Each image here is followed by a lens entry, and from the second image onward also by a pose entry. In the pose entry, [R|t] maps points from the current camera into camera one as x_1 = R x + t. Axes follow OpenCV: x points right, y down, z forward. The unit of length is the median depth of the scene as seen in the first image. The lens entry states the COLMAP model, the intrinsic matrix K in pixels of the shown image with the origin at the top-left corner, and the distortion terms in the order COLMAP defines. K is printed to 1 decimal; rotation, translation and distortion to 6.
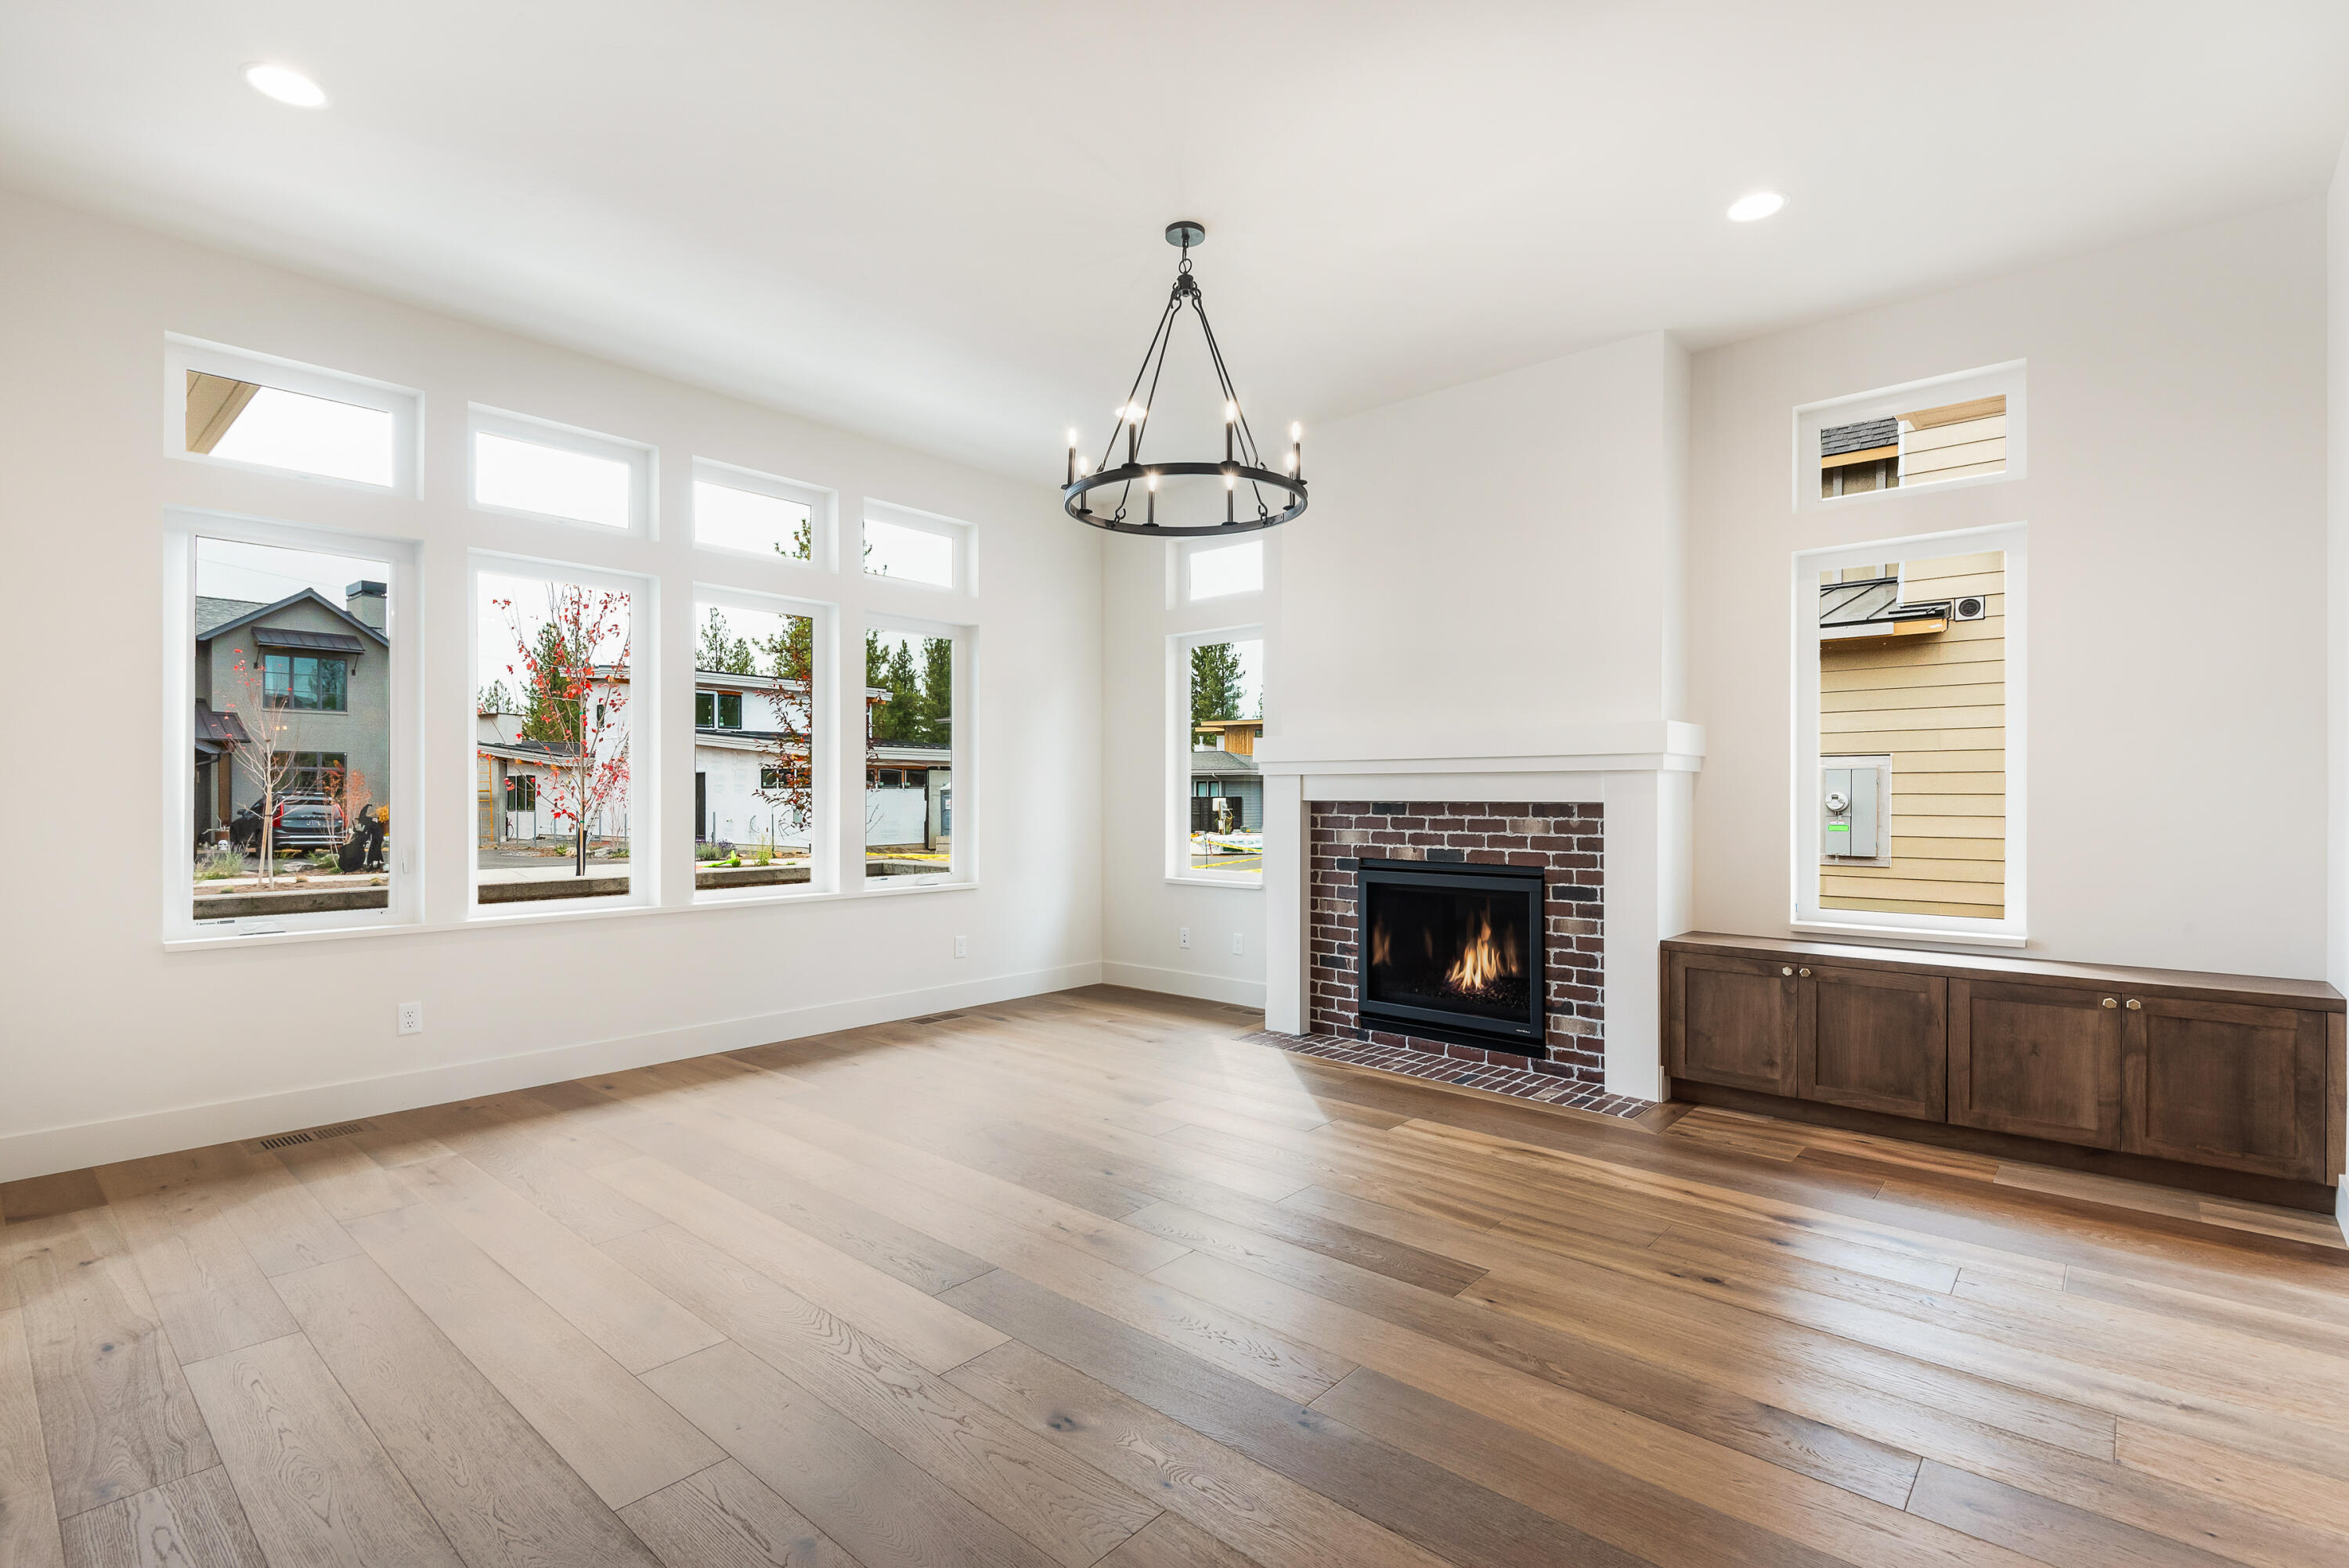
lens RADIAL K [[1080.6, 0, 1191.4], [0, 1080.6, 770.9], [0, 0, 1]] dist [0.027597, -0.016563]
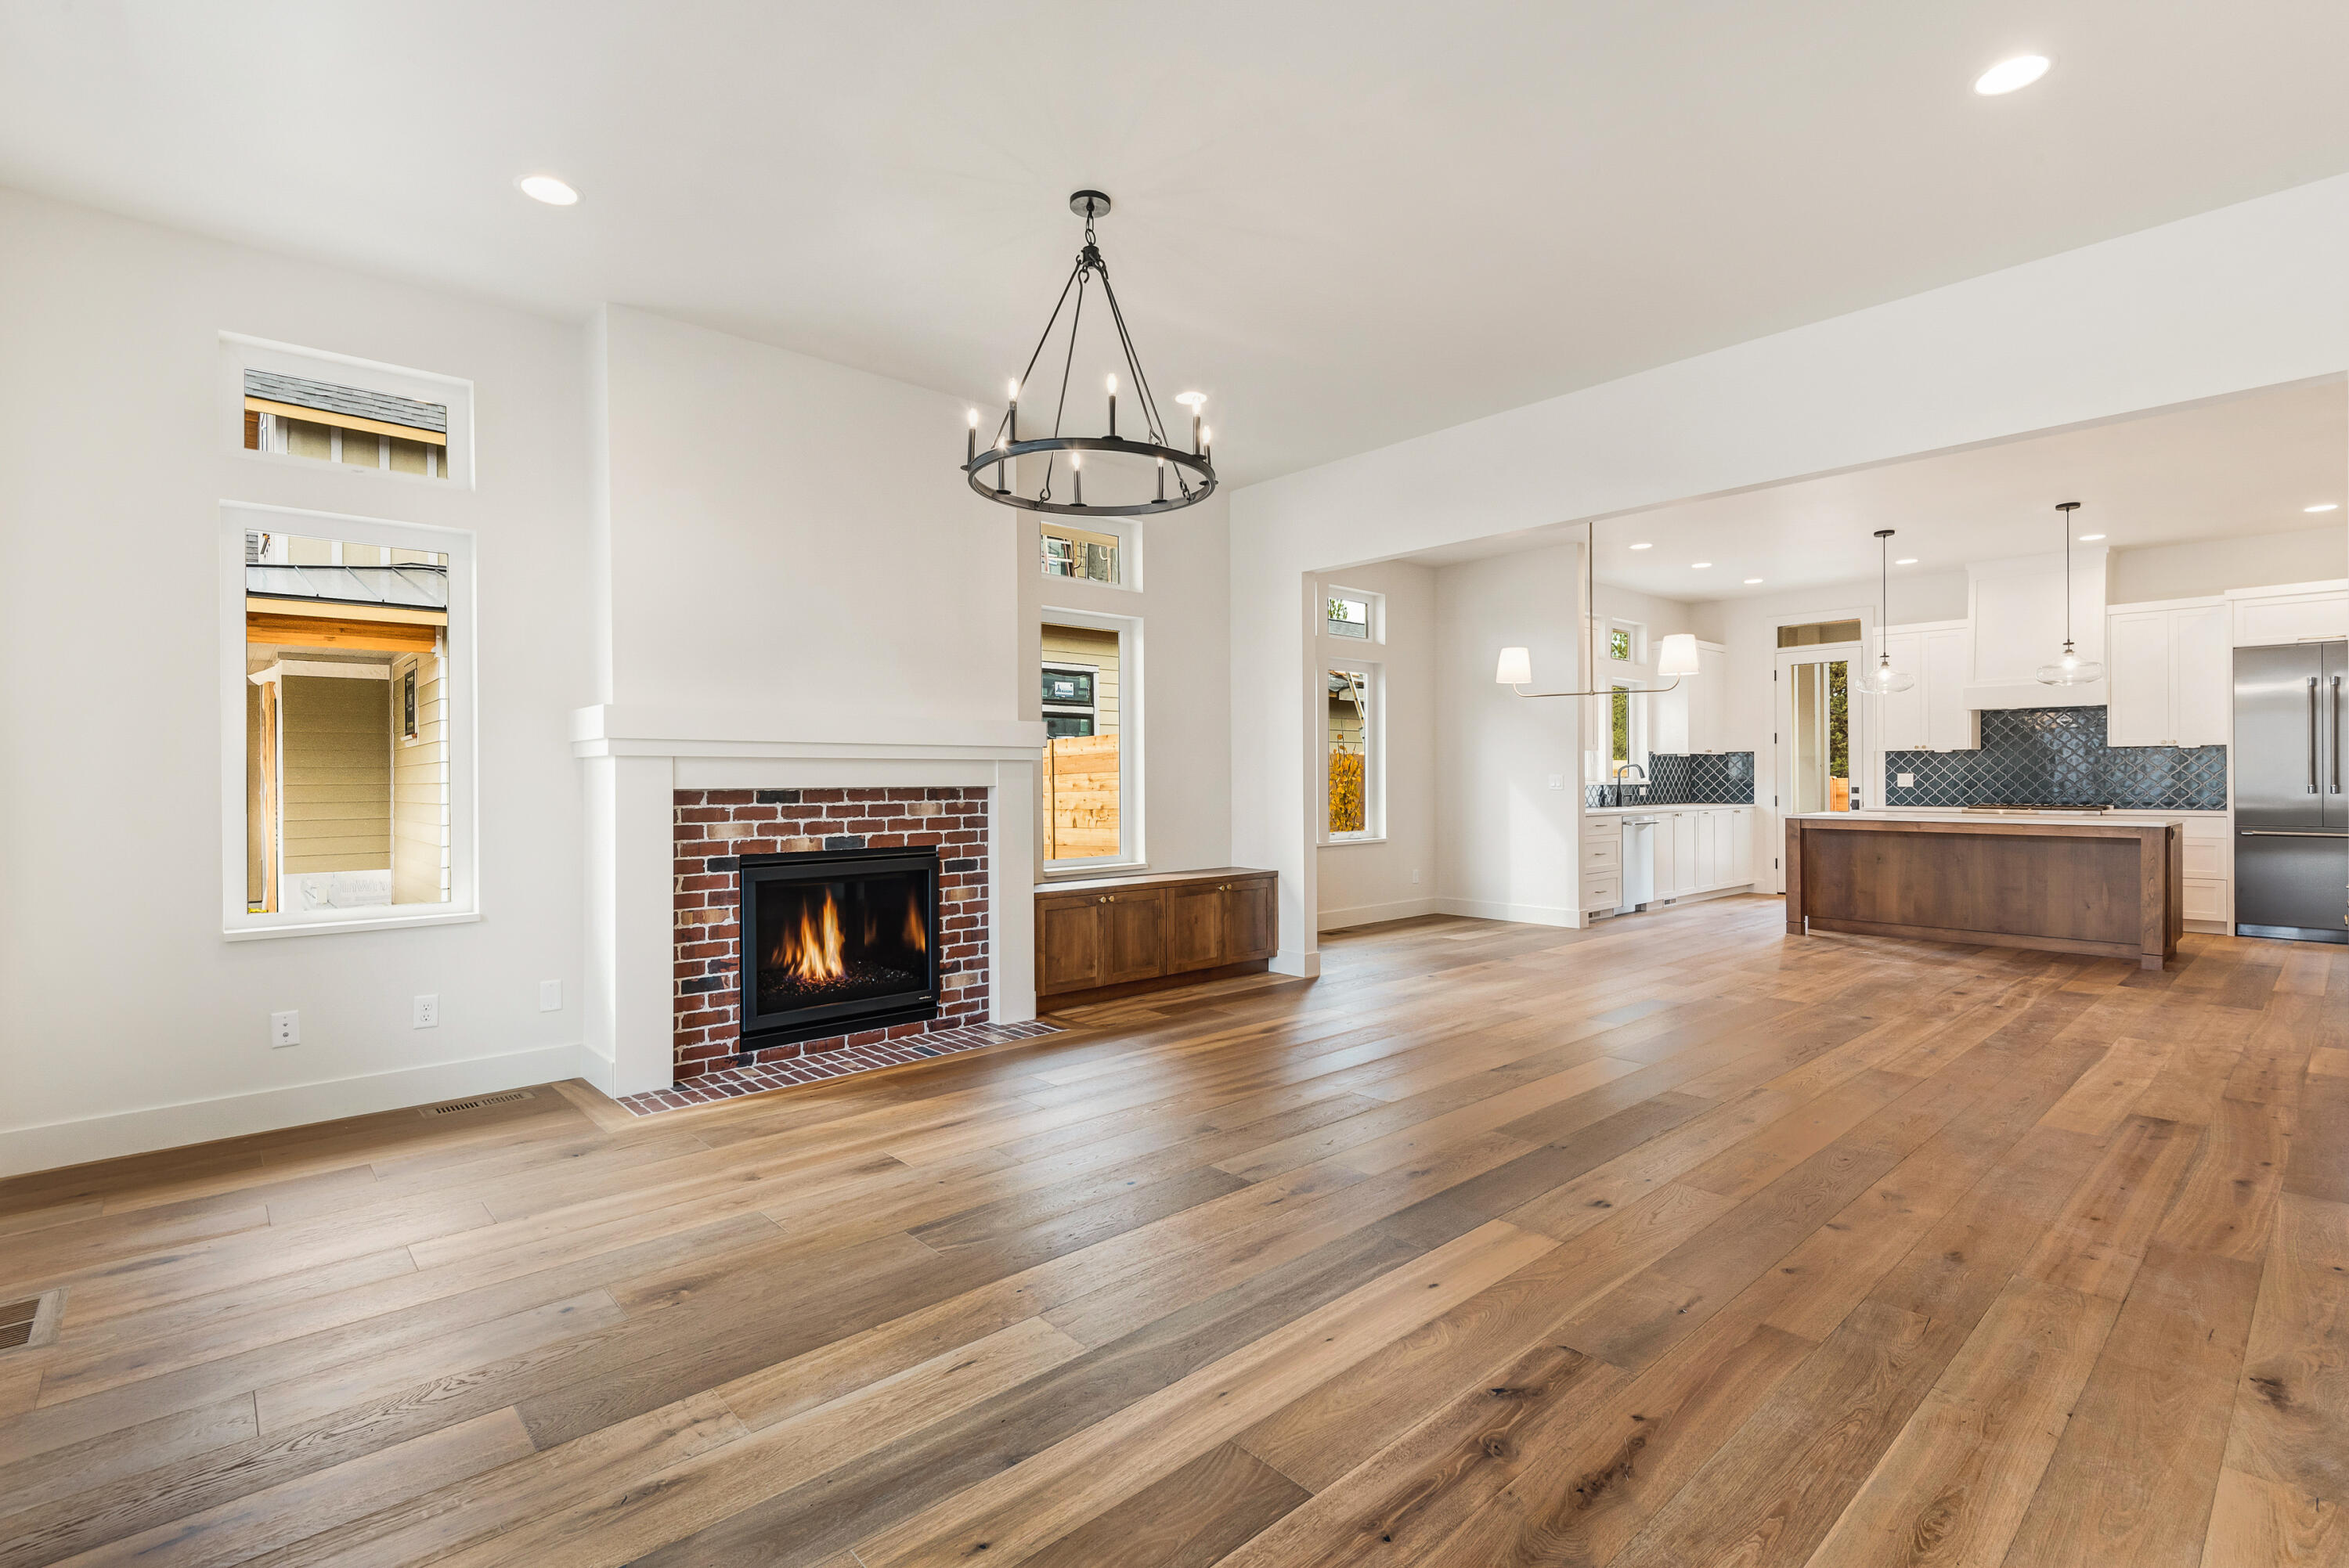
lens RADIAL K [[1080.6, 0, 1170.5], [0, 1080.6, 768.1], [0, 0, 1]] dist [0.027597, -0.016563]
pose [[0.117999, 0.012451, 0.992936, -0.753252], [-0.012092, 0.999865, -0.011101, 0.019030], [-0.992940, -0.010696, 0.118133, 0.634637]]
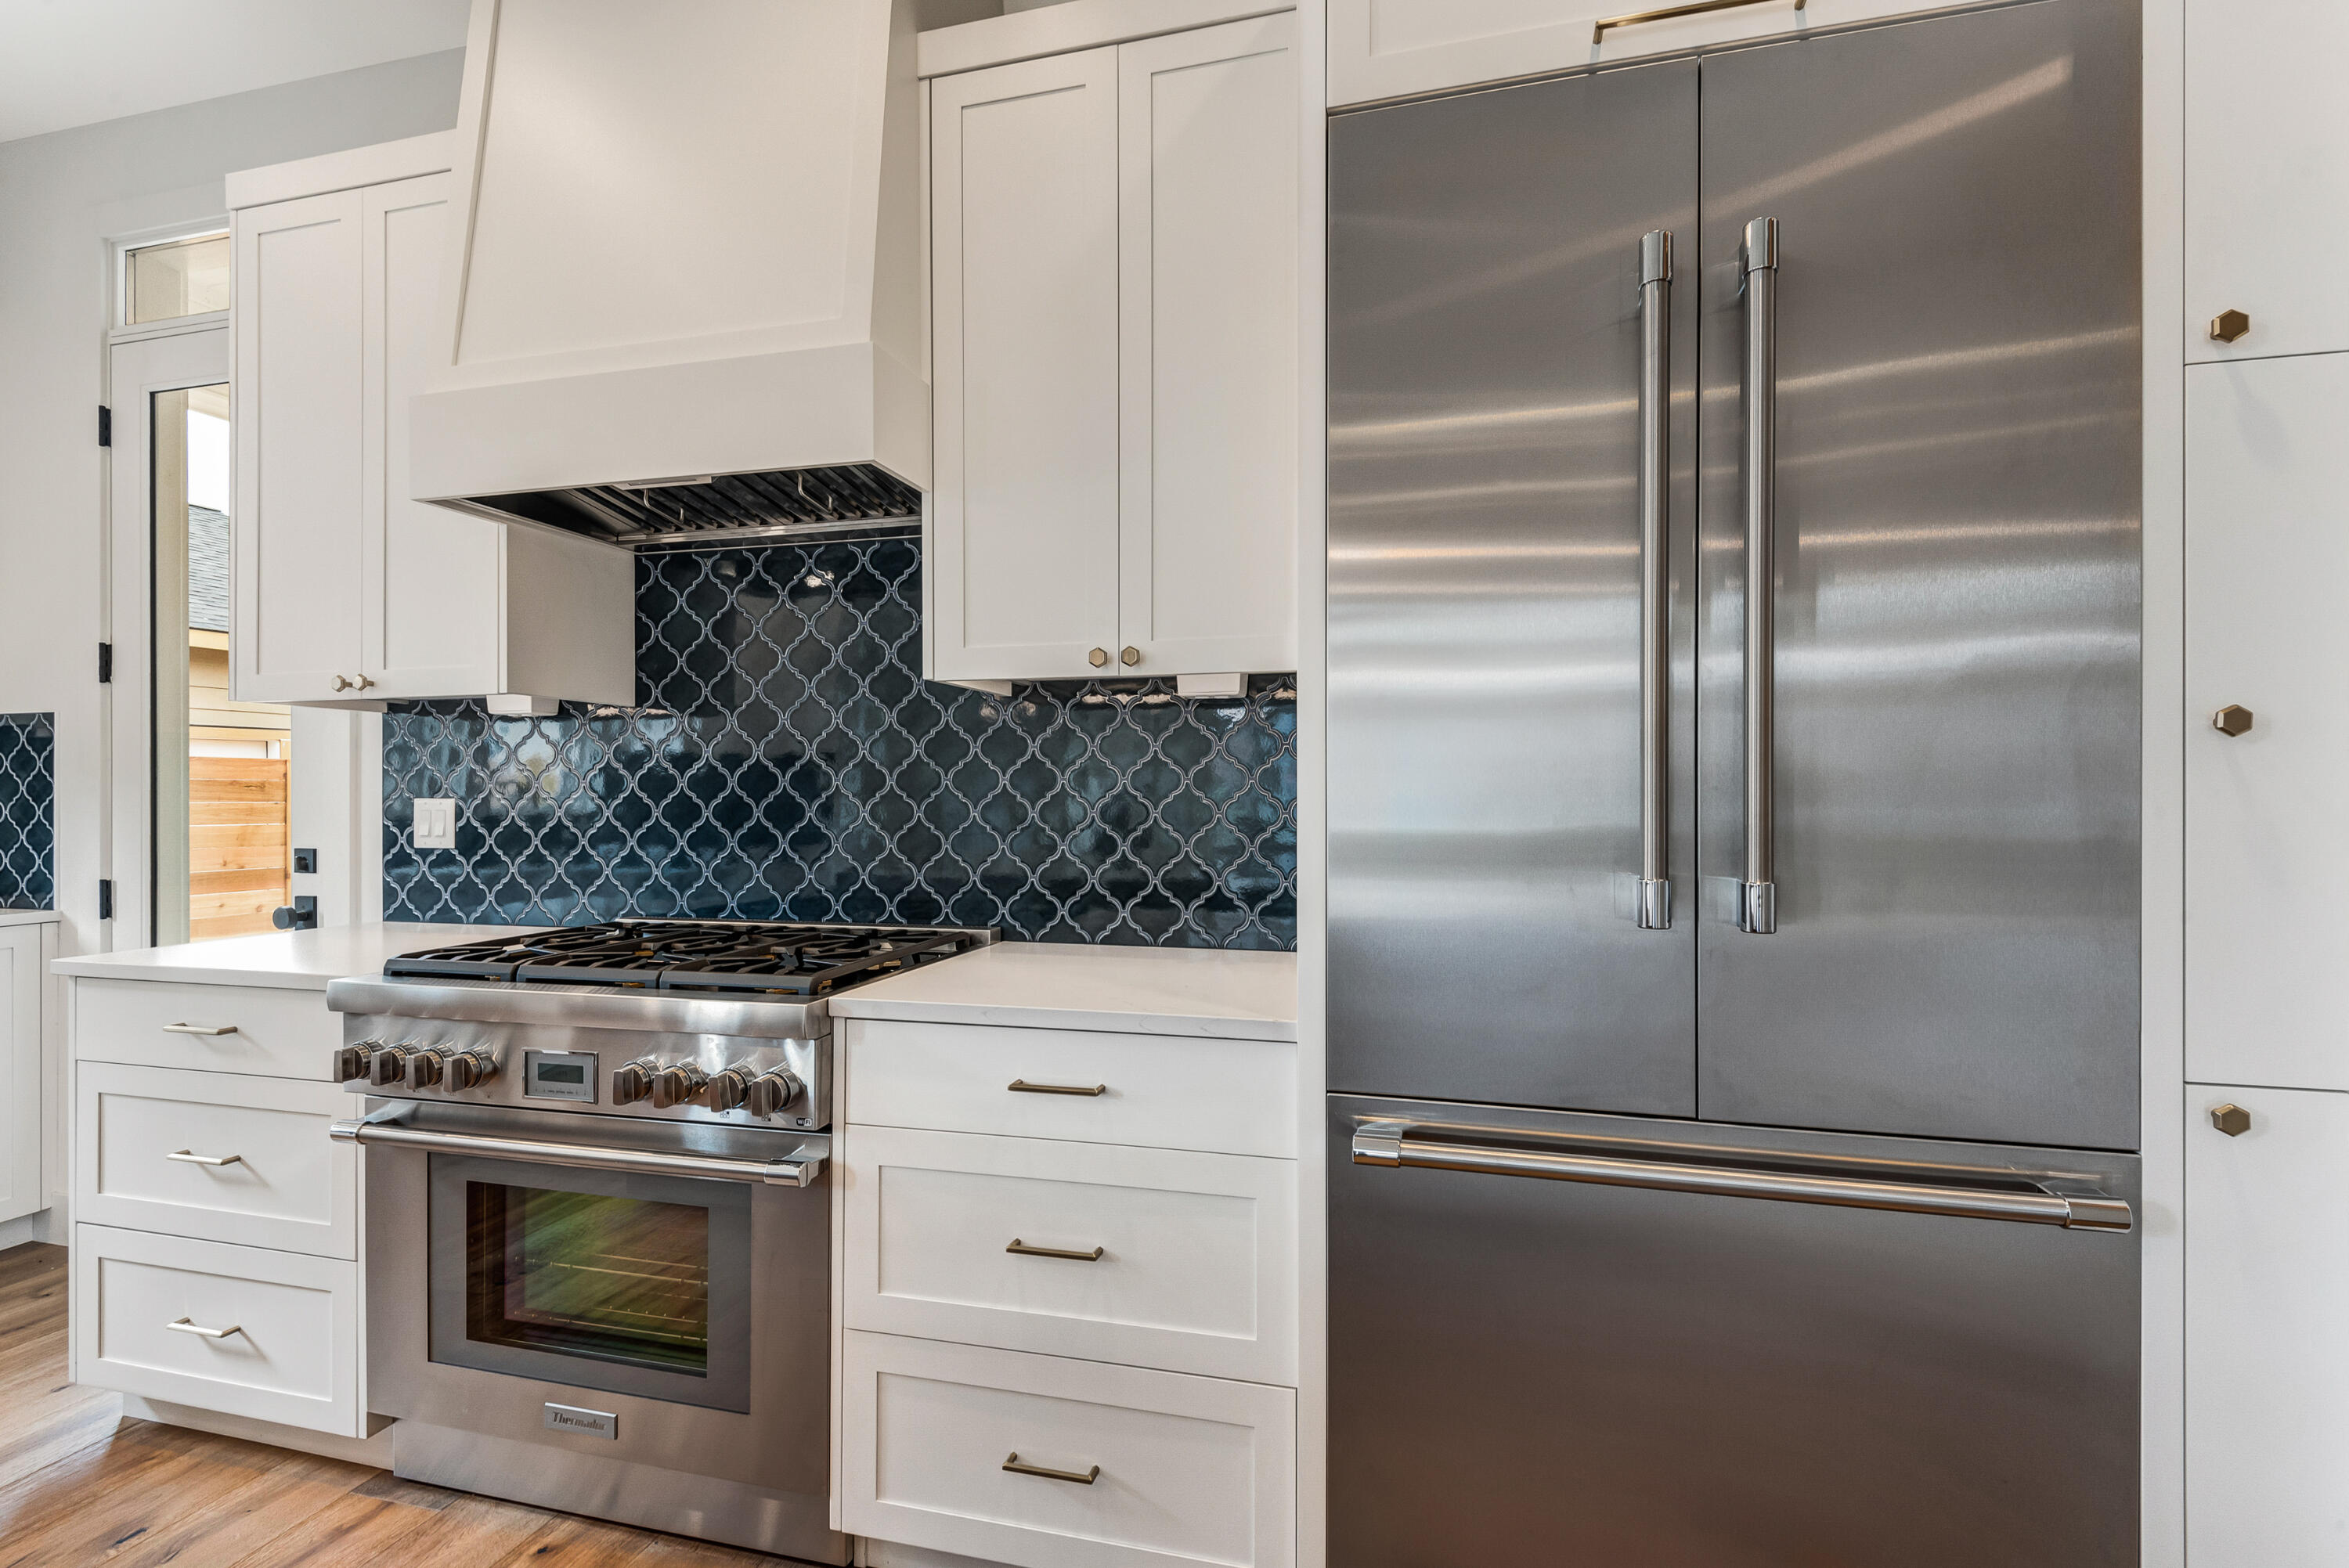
lens RADIAL K [[1080.6, 0, 1159.8], [0, 1080.6, 792.8], [0, 0, 1]] dist [0.027597, -0.016563]
pose [[-0.439329, 0.005850, 0.898307, 0.941396], [-0.009015, 0.999900, -0.010920, -0.012388], [-0.898281, -0.012896, -0.439232, -0.680425]]
